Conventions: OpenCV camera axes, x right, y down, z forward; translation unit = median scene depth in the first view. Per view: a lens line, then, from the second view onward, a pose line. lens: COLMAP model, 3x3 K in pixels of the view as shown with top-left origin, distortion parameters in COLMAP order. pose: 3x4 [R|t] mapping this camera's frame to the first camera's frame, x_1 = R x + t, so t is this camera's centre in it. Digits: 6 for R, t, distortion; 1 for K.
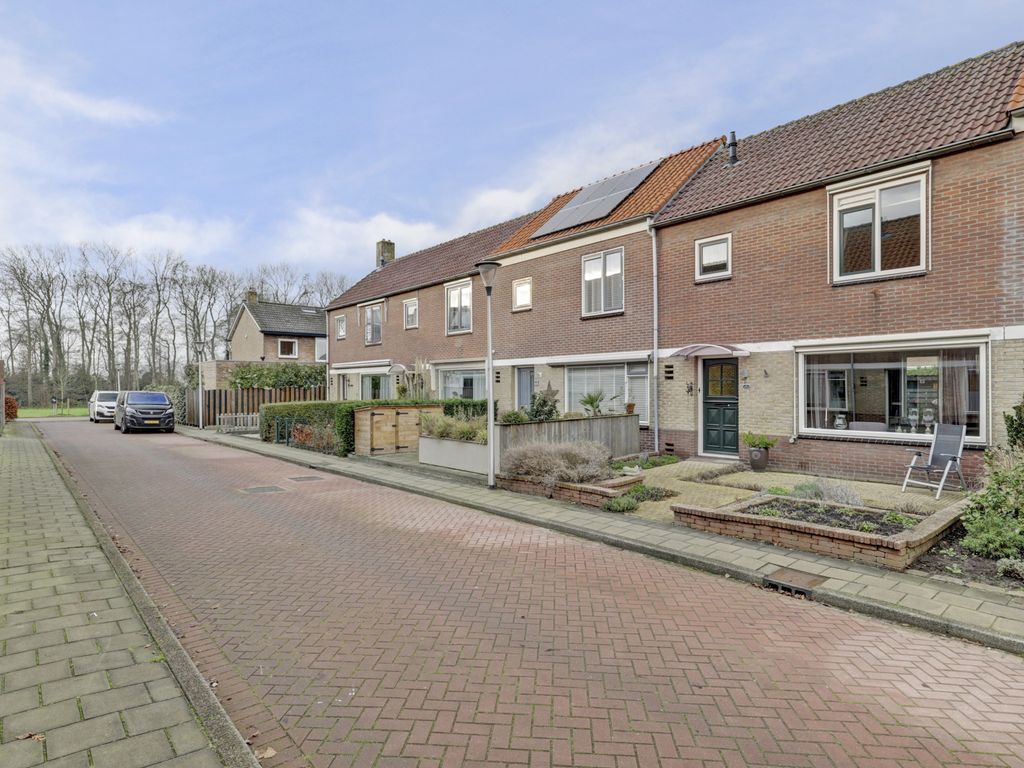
lens RADIAL K [[566.6, 0, 516.4], [0, 566.6, 387.7], [0, 0, 1]] dist [0.014405, 0.000011]
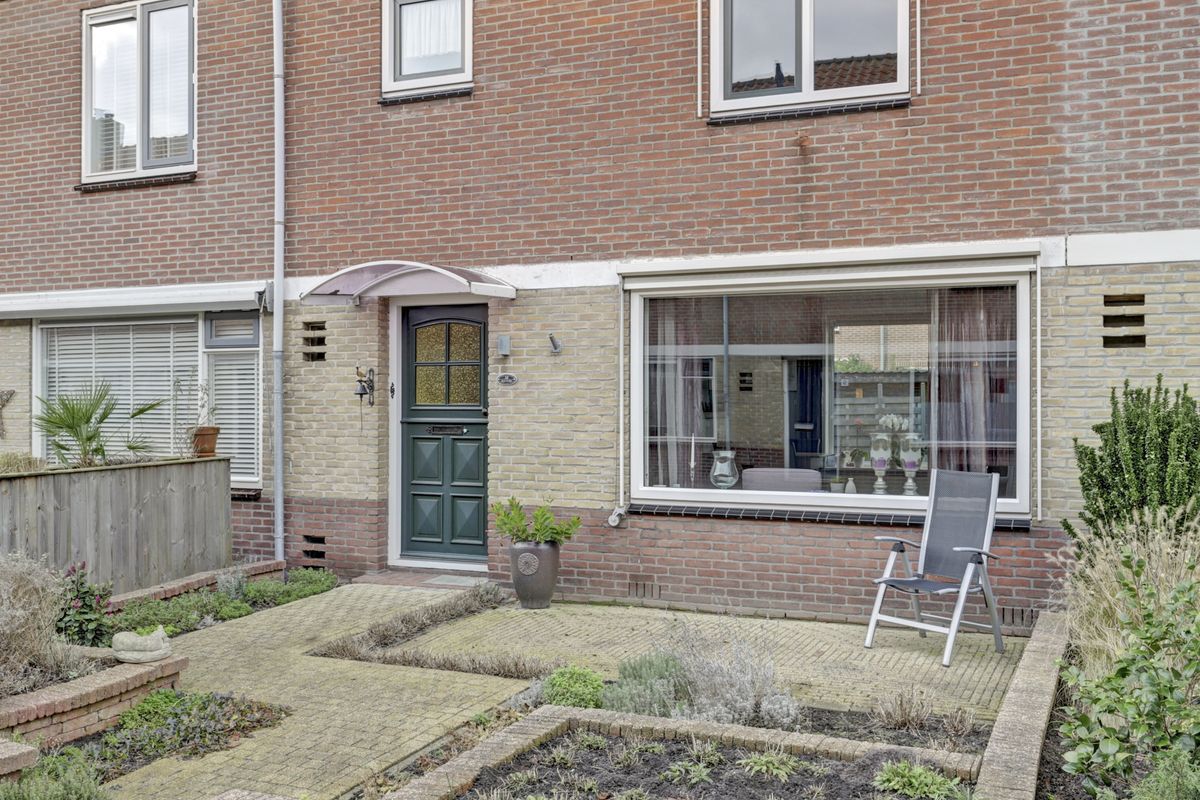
lens RADIAL K [[1161.2, 0, 597.6], [0, 1161.2, 394.2], [0, 0, 1]] dist [-0.005803, 0.000000]
pose [[0.906515, 0.006967, 0.422115, 0.148470], [-0.004537, 0.999967, -0.006762, 0.013871], [-0.422148, 0.004214, 0.906517, 0.305379]]
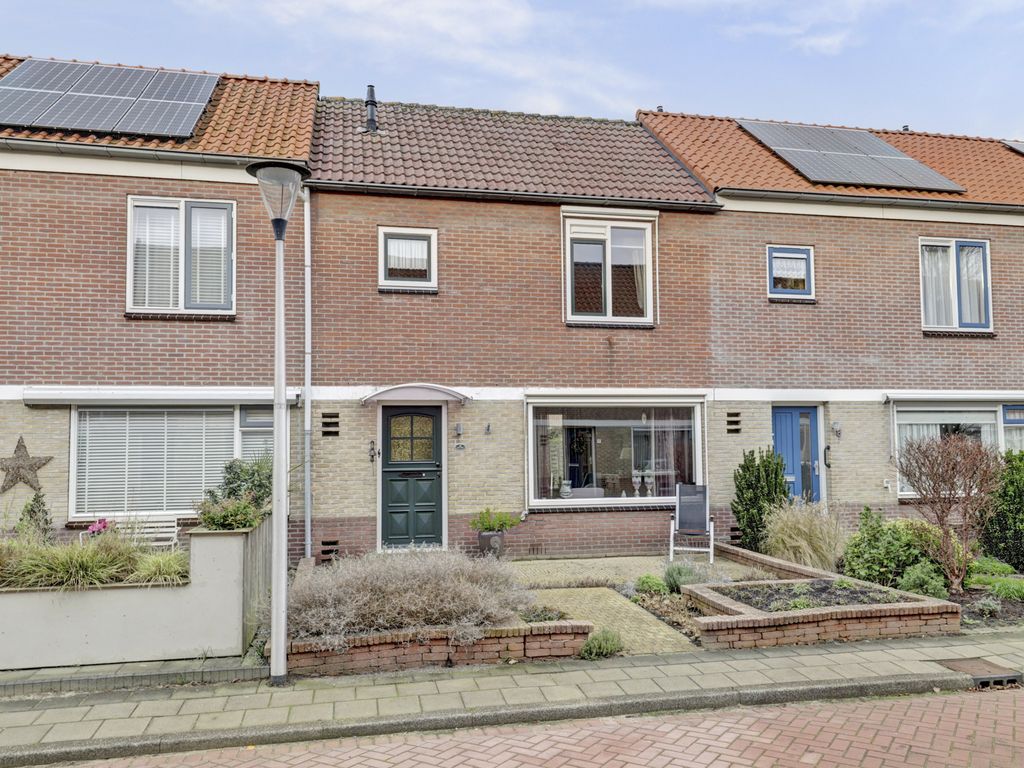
lens RADIAL K [[771.7, 0, 490.1], [0, 771.7, 401.1], [0, 0, 1]] dist [0.024230, -0.010031]
pose [[0.495059, 0.051070, 0.867357, -0.466256], [0.007589, 0.997979, -0.063092, 0.002121], [-0.868826, 0.037816, 0.493671, 0.538285]]
